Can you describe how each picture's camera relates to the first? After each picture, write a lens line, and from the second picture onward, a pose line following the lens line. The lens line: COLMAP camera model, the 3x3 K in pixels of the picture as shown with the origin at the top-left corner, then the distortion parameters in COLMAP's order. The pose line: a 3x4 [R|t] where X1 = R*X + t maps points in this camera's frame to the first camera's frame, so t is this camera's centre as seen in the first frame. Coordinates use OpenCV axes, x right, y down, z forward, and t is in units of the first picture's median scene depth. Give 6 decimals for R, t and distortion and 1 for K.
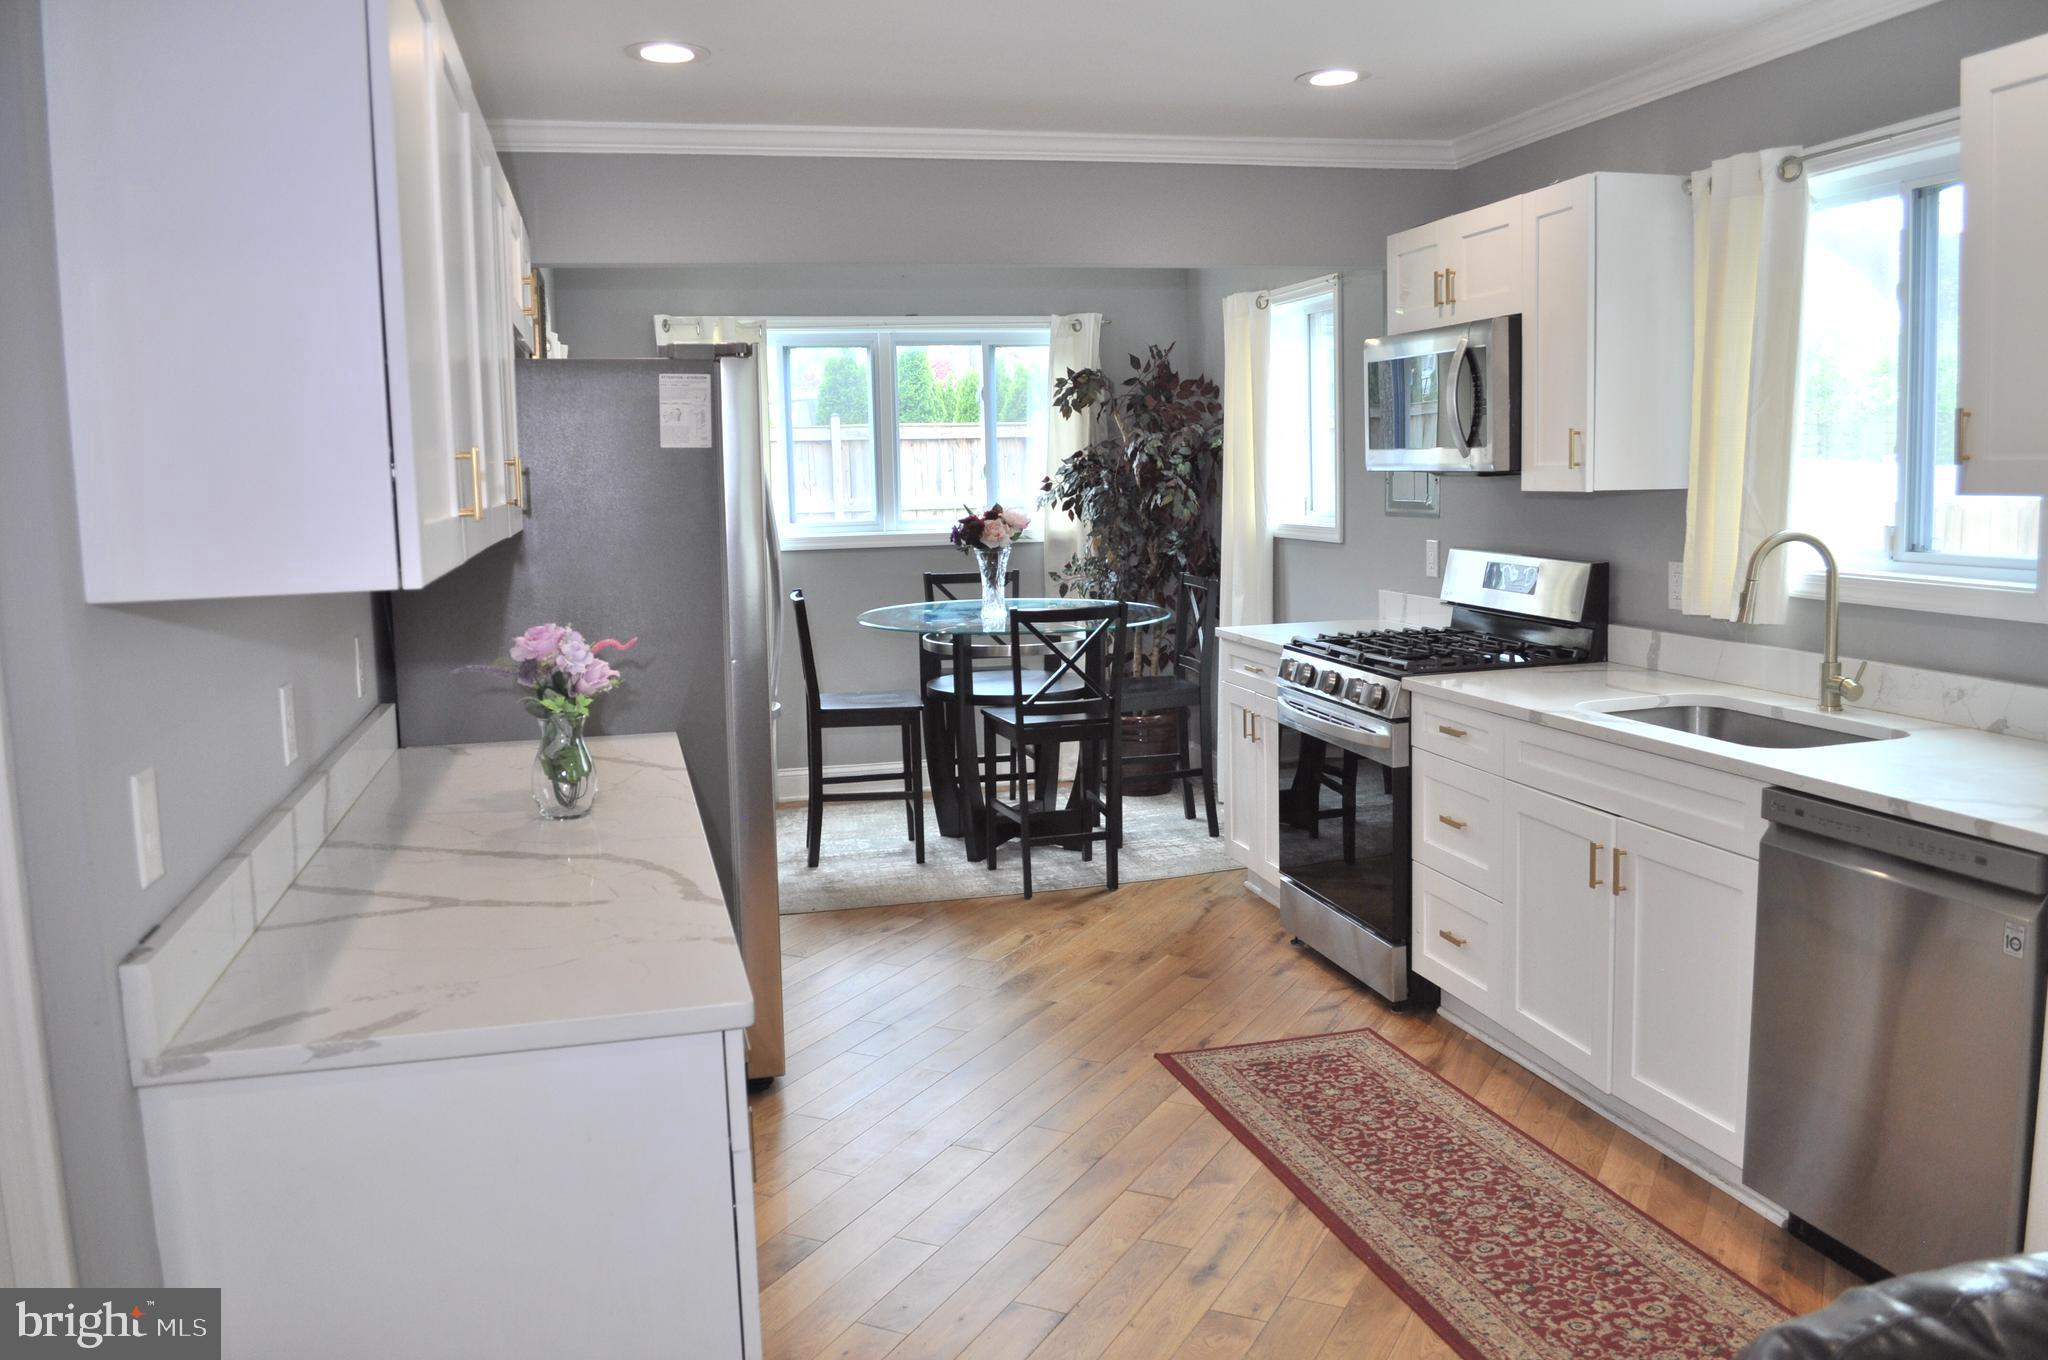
lens RADIAL K [[1607.7, 0, 1026.4], [0, 1607.7, 681.2], [0, 0, 1]] dist [-0.083677, 0.010307]
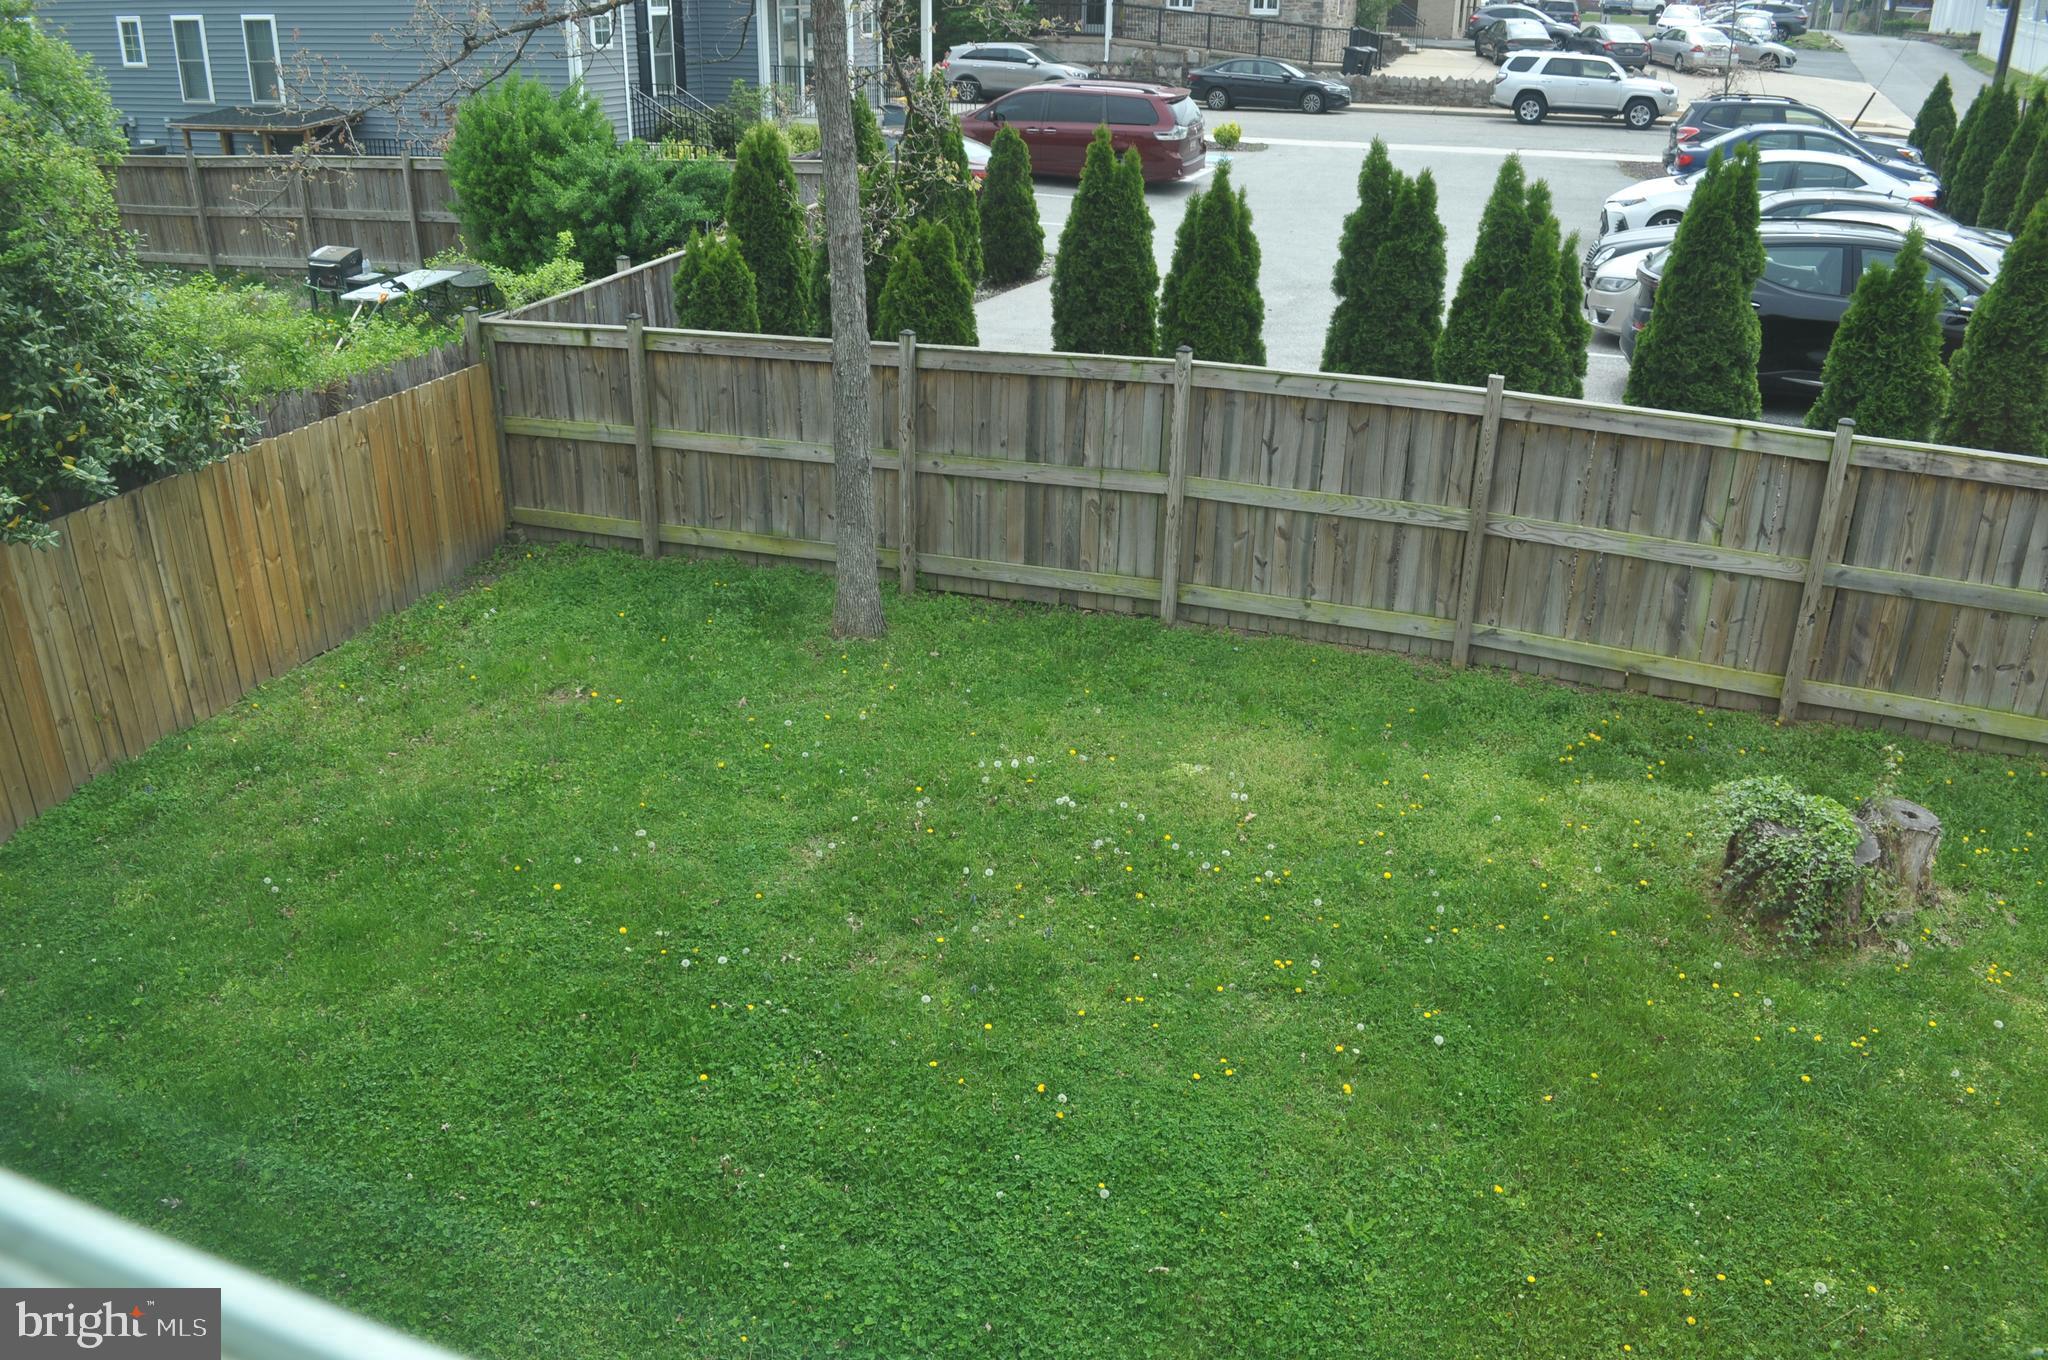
lens RADIAL K [[1607.7, 0, 1021.9], [0, 1607.7, 682.7], [0, 0, 1]] dist [-0.083677, 0.010307]
pose [[0.809956, 0.268353, -0.521497, -0.135803], [-0.108268, 0.942312, 0.316742, -0.689220], [0.576411, -0.200086, 0.792285, 1.209887]]
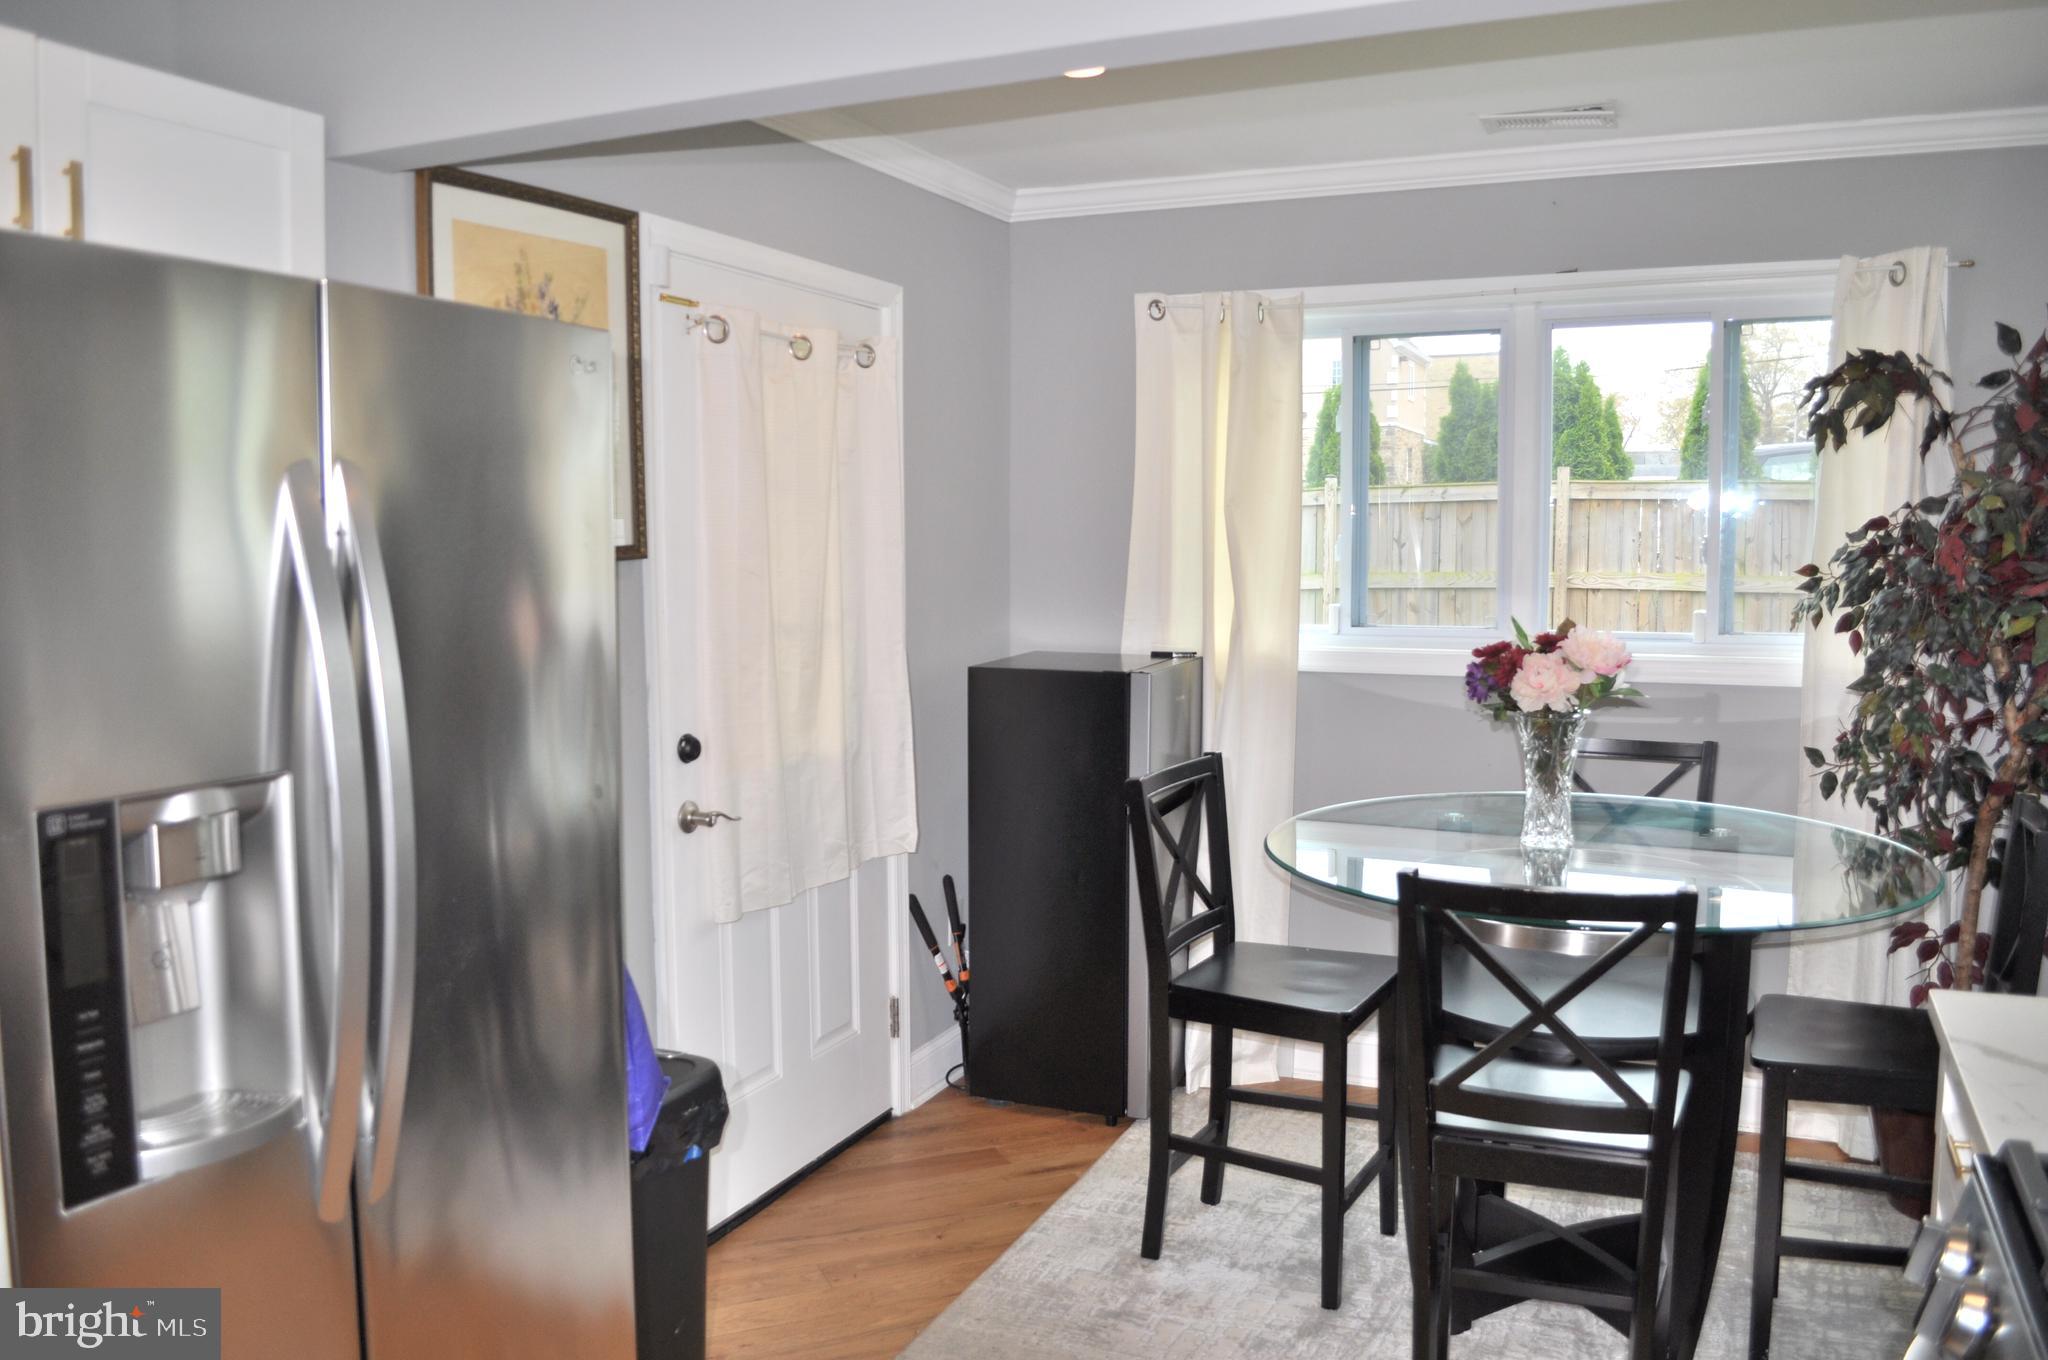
lens RADIAL K [[1607.7, 0, 1024.8], [0, 1607.7, 683.3], [0, 0, 1]] dist [-0.083677, 0.010307]
pose [[0.781243, 0.075076, -0.619695, 0.171960], [-0.096310, 0.995351, -0.000830, -0.083251], [0.616752, 0.060331, 0.784842, 0.574821]]
